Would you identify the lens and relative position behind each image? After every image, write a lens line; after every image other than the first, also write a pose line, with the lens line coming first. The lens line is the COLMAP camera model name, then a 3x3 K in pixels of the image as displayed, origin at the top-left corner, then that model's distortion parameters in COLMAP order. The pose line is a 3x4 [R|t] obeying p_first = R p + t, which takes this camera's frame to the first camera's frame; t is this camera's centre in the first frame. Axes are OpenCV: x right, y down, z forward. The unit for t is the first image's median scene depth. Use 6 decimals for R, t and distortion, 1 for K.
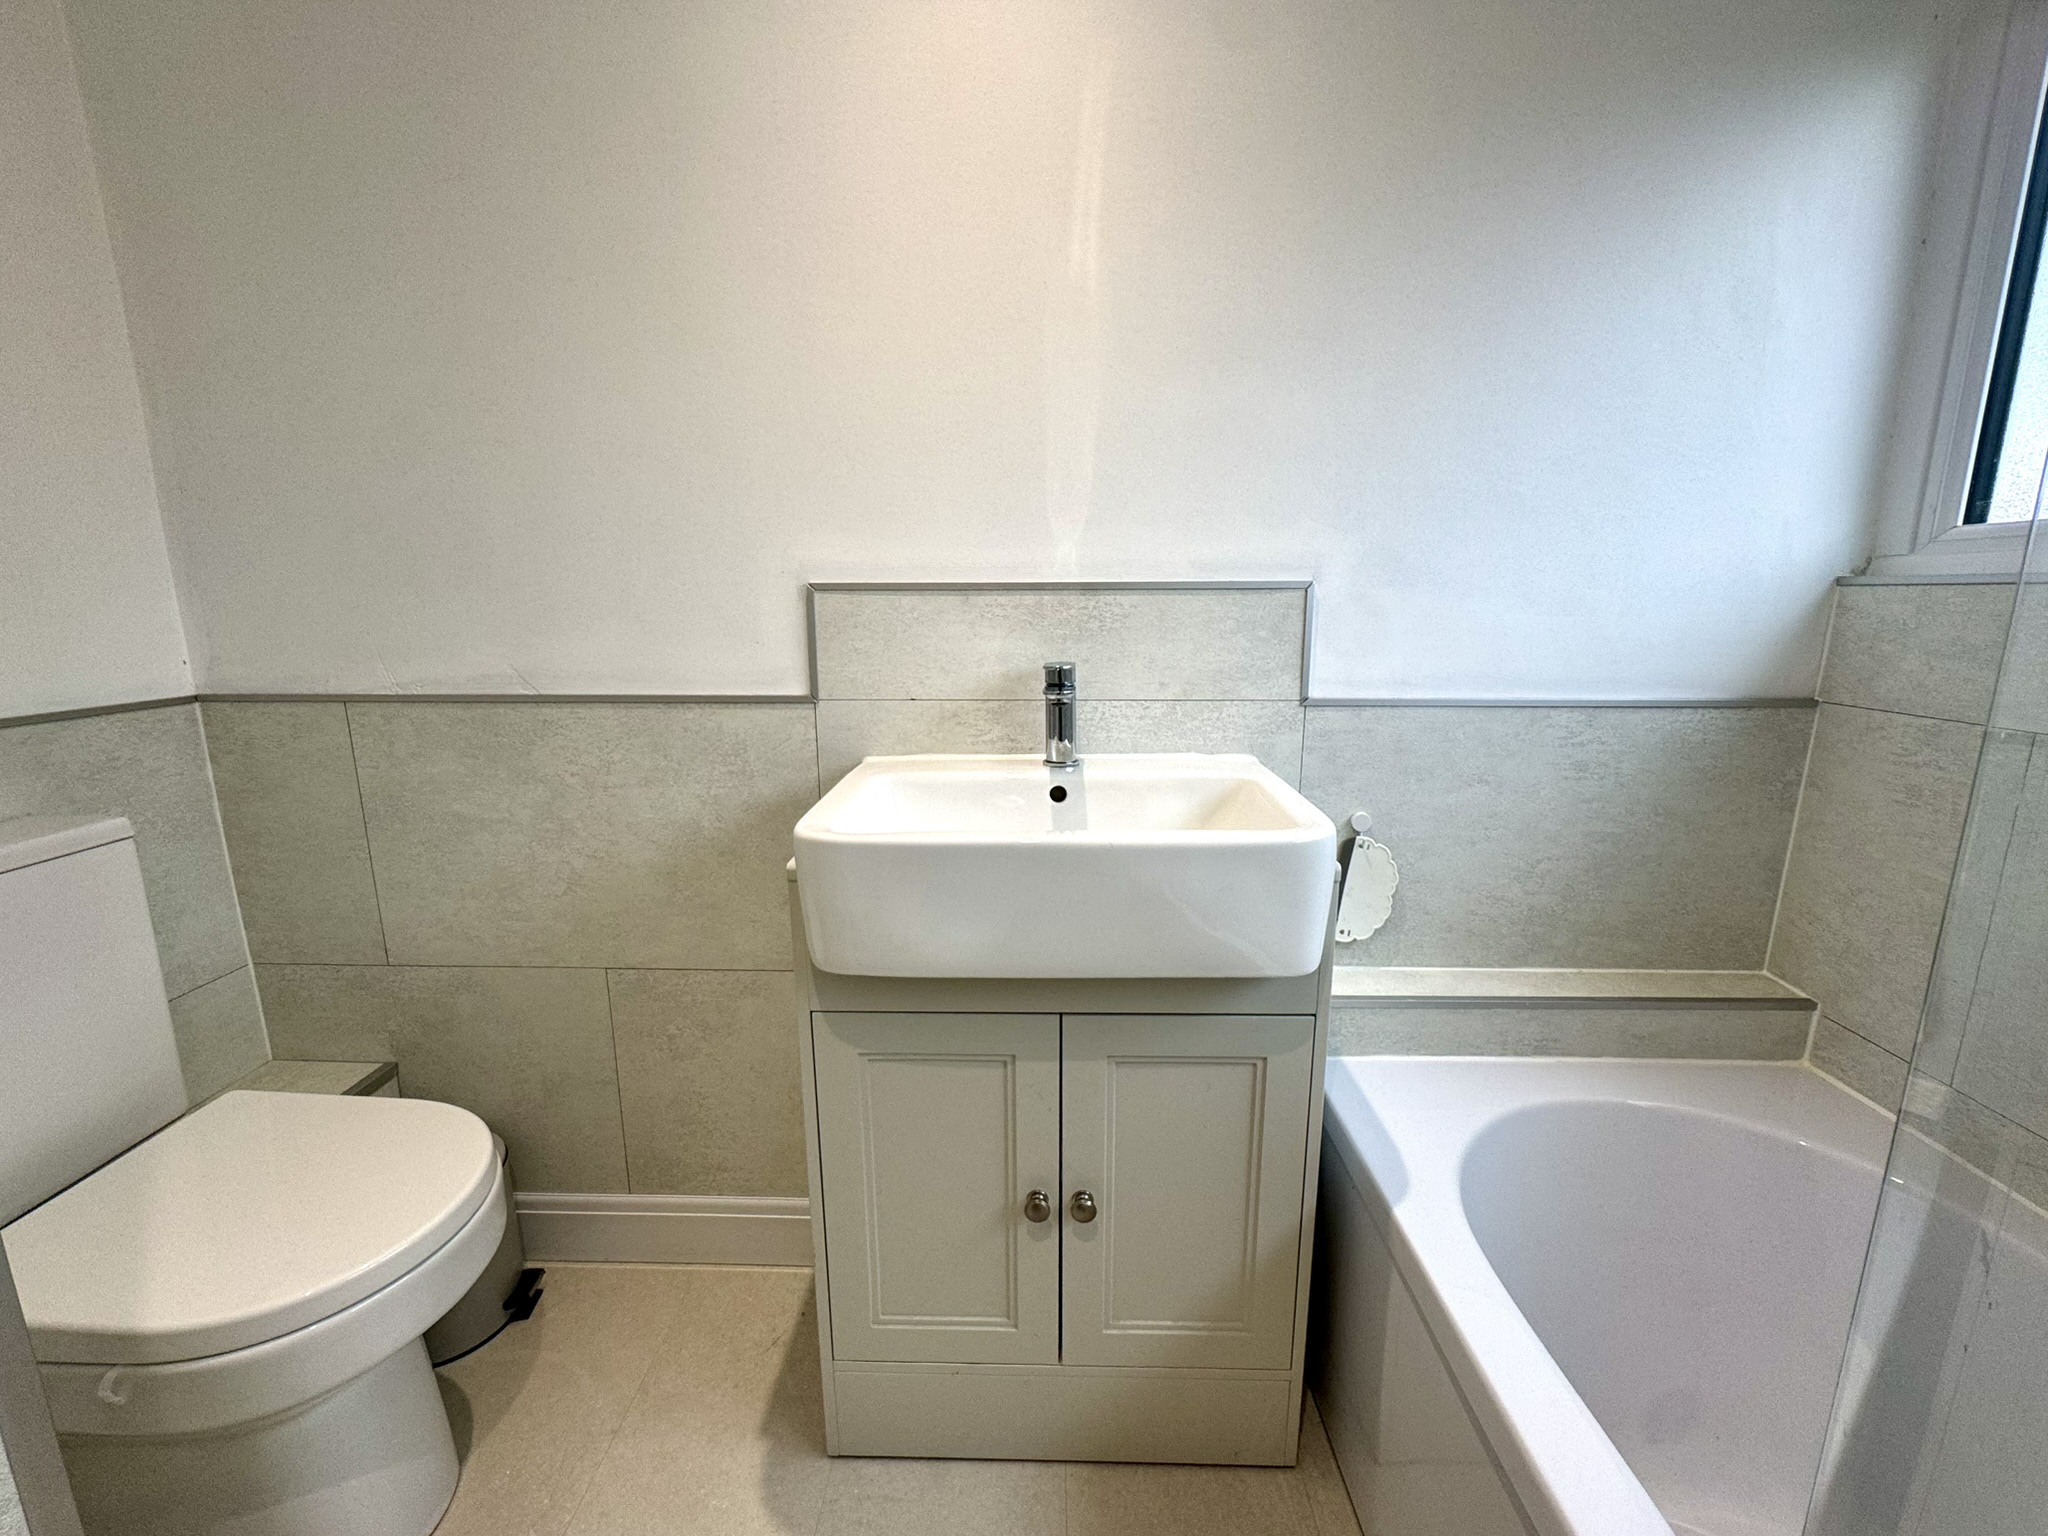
lens RADIAL K [[849.1, 0, 1024.0], [0, 849.1, 768.0], [0, 0, 1]] dist [-0.003606, -0.000468]
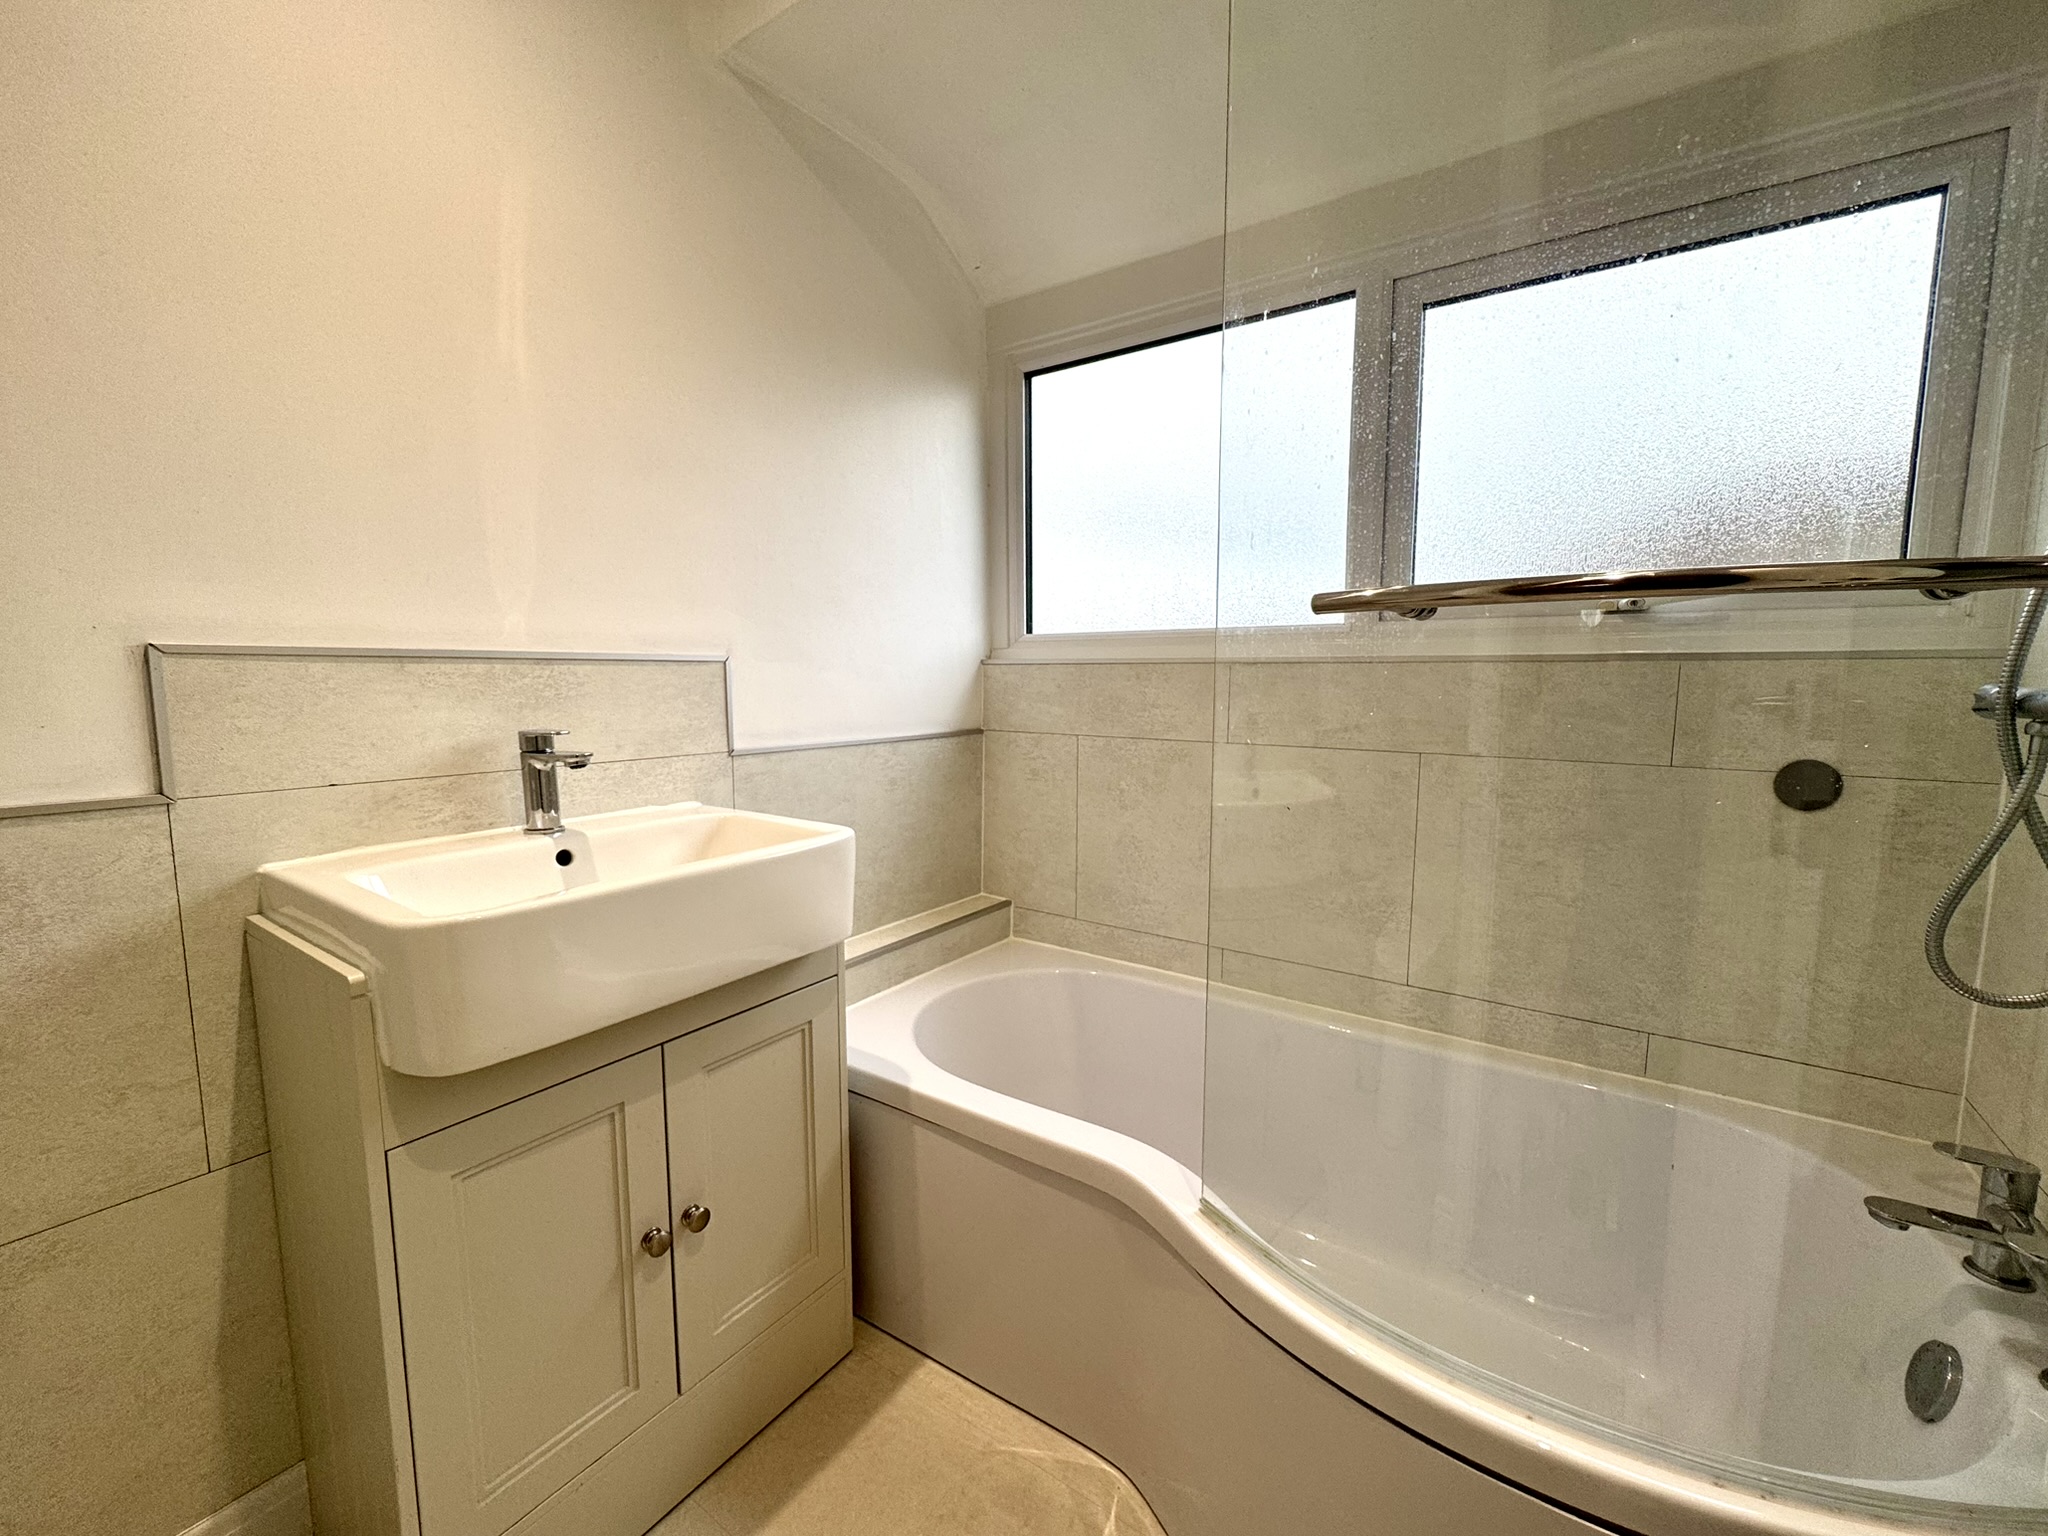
lens RADIAL K [[829.5, 0, 1024.0], [0, 829.5, 768.0], [0, 0, 1]] dist [-0.002537, -0.000282]
pose [[0.551388, -0.089667, 0.829416, -0.440735], [0.165380, 0.986224, -0.003324, 0.018216], [-0.817693, 0.139002, 0.558621, -0.013165]]
